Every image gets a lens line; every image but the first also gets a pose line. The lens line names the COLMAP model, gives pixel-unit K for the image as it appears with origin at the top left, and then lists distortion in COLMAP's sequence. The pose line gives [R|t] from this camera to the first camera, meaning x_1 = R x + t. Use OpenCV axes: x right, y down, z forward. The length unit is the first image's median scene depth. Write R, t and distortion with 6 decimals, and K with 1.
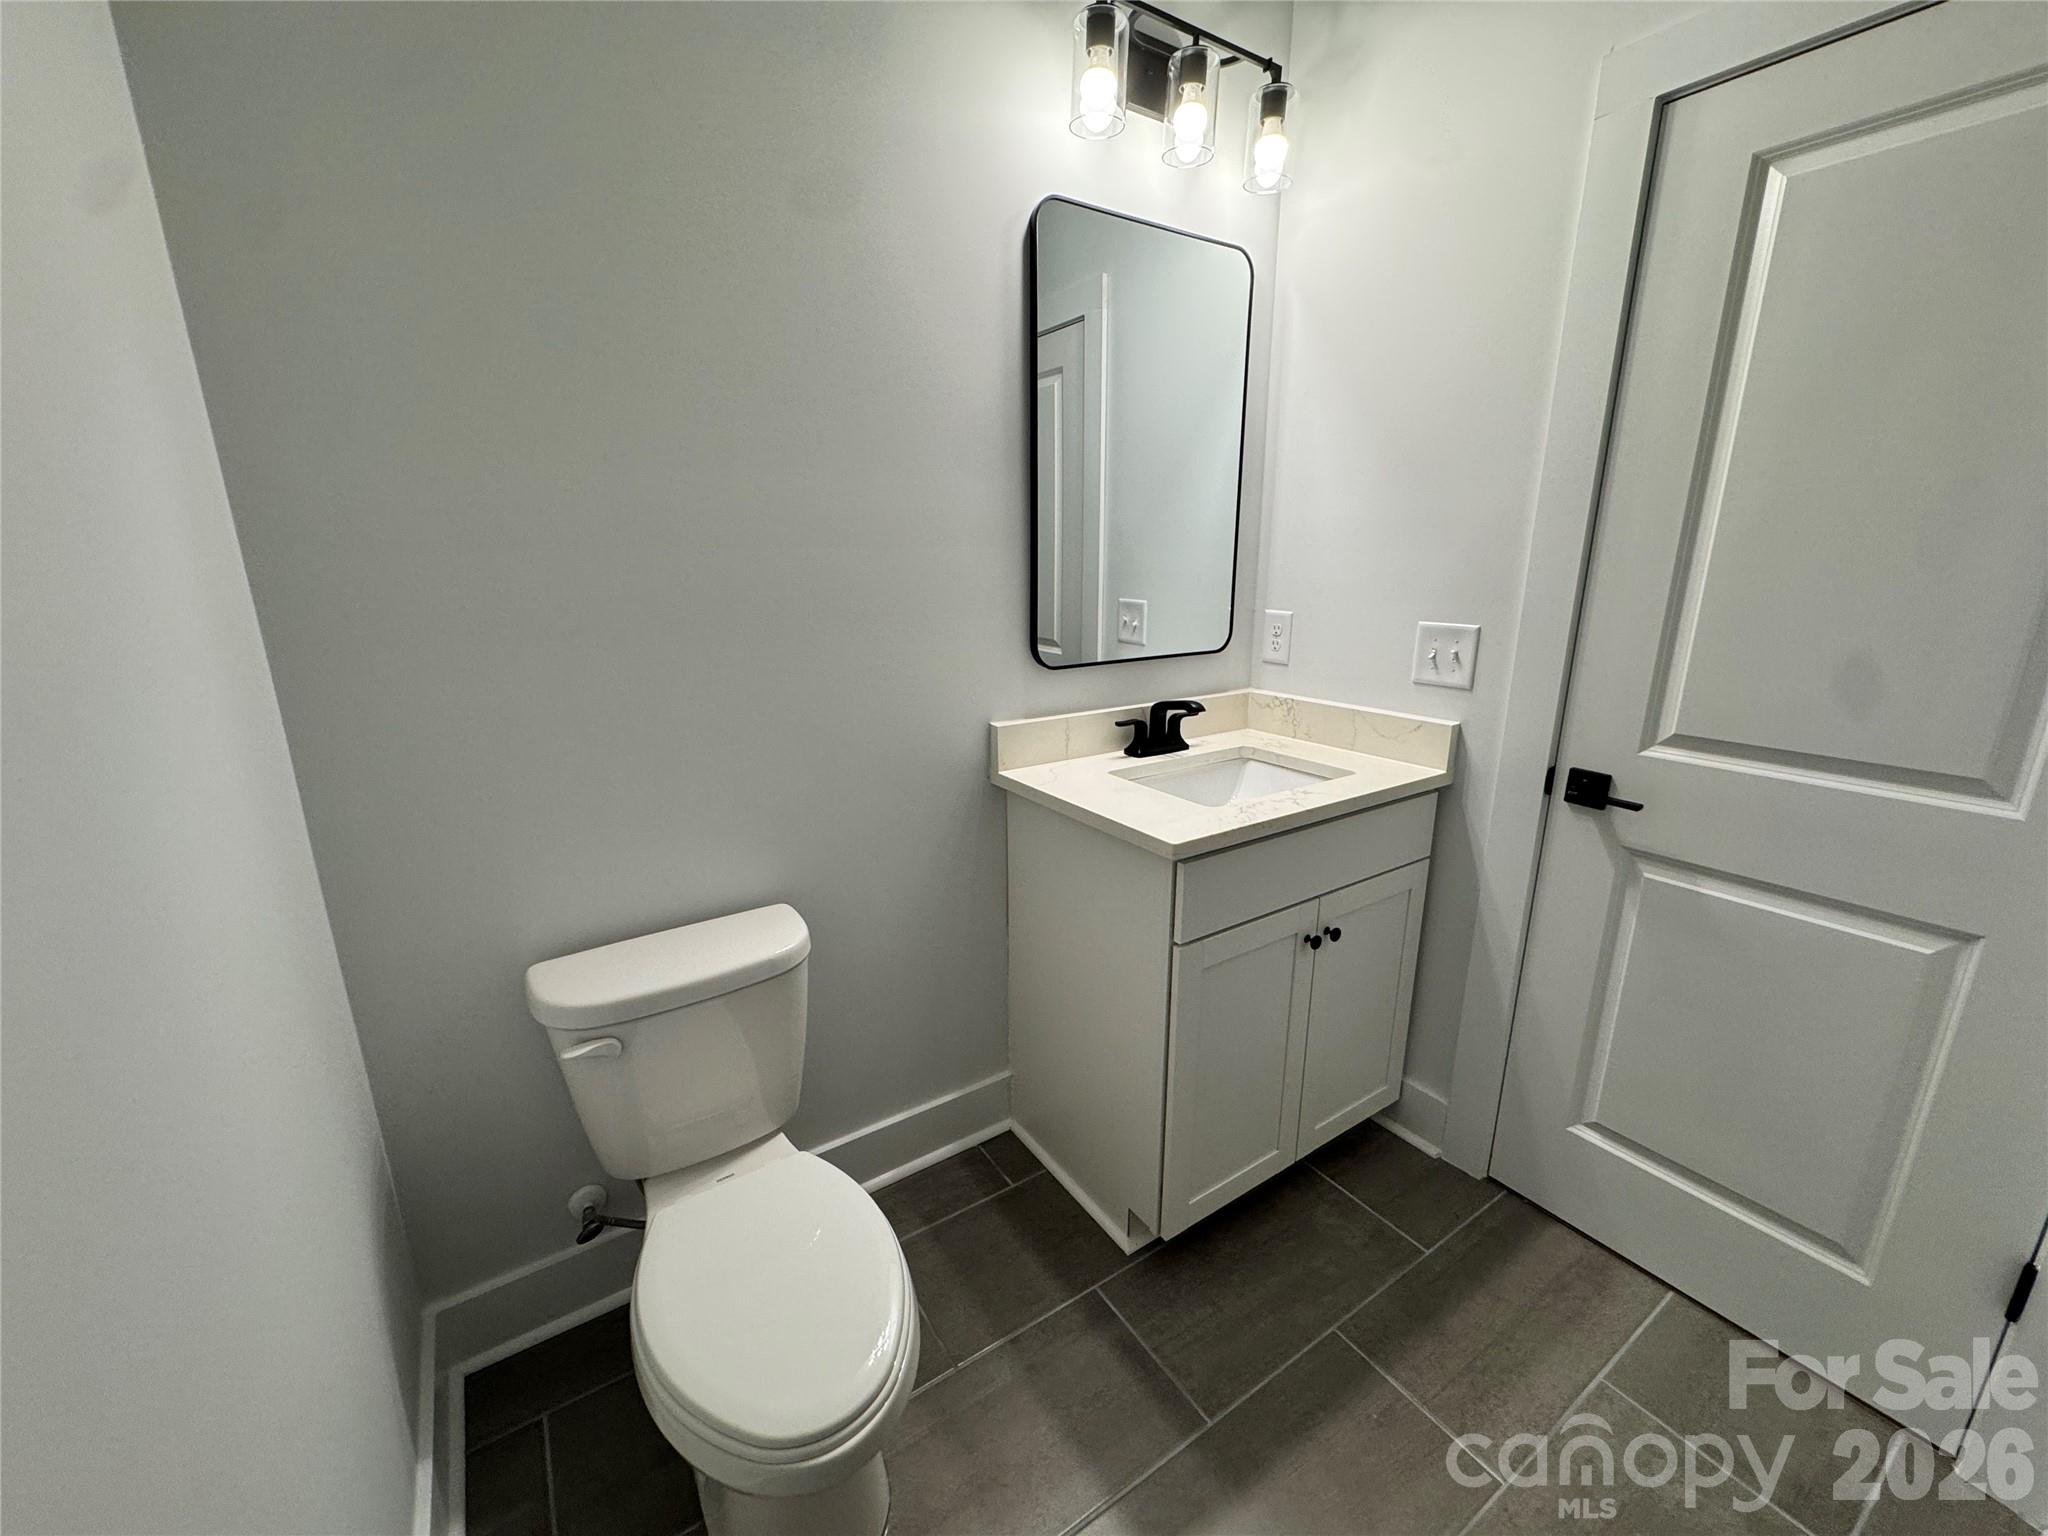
lens RADIAL K [[815.1, 0, 1022.0], [0, 815.1, 766.9], [0, 0, 1]] dist [-0.001647, 0.000188]
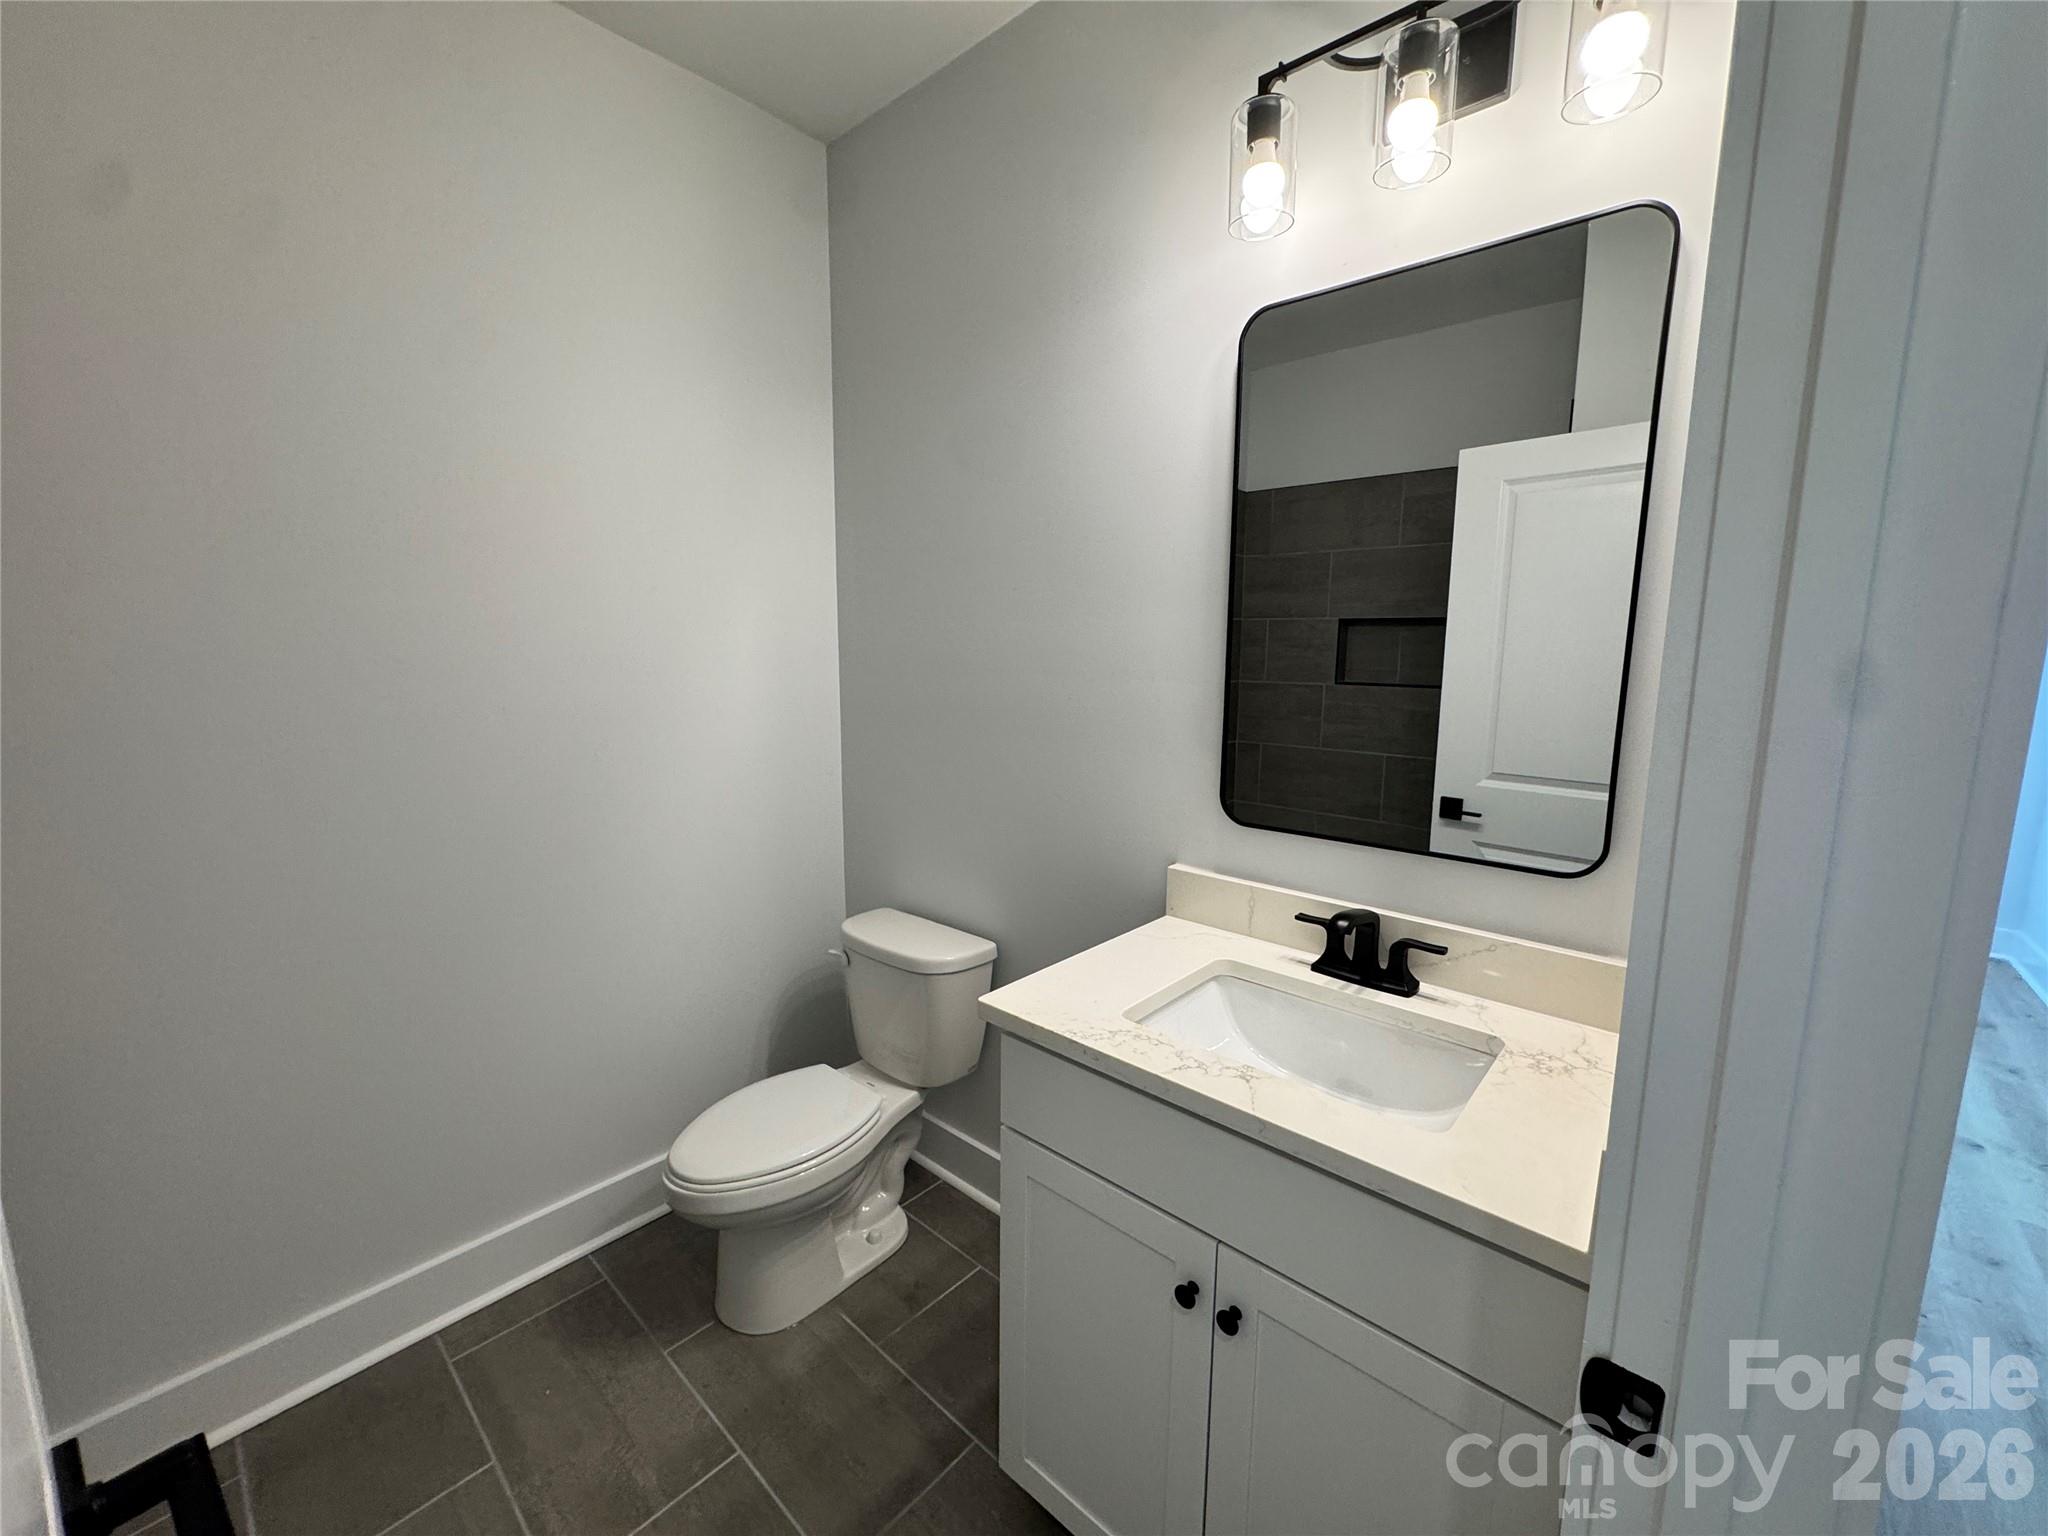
lens RADIAL K [[815.1, 0, 1022.0], [0, 815.1, 766.9], [0, 0, 1]] dist [-0.001647, 0.000188]
pose [[0.256338, 0.148947, -0.955042, 0.869289], [-0.254747, 0.963534, 0.081896, -0.210908], [0.932413, 0.222301, 0.284934, 0.579603]]
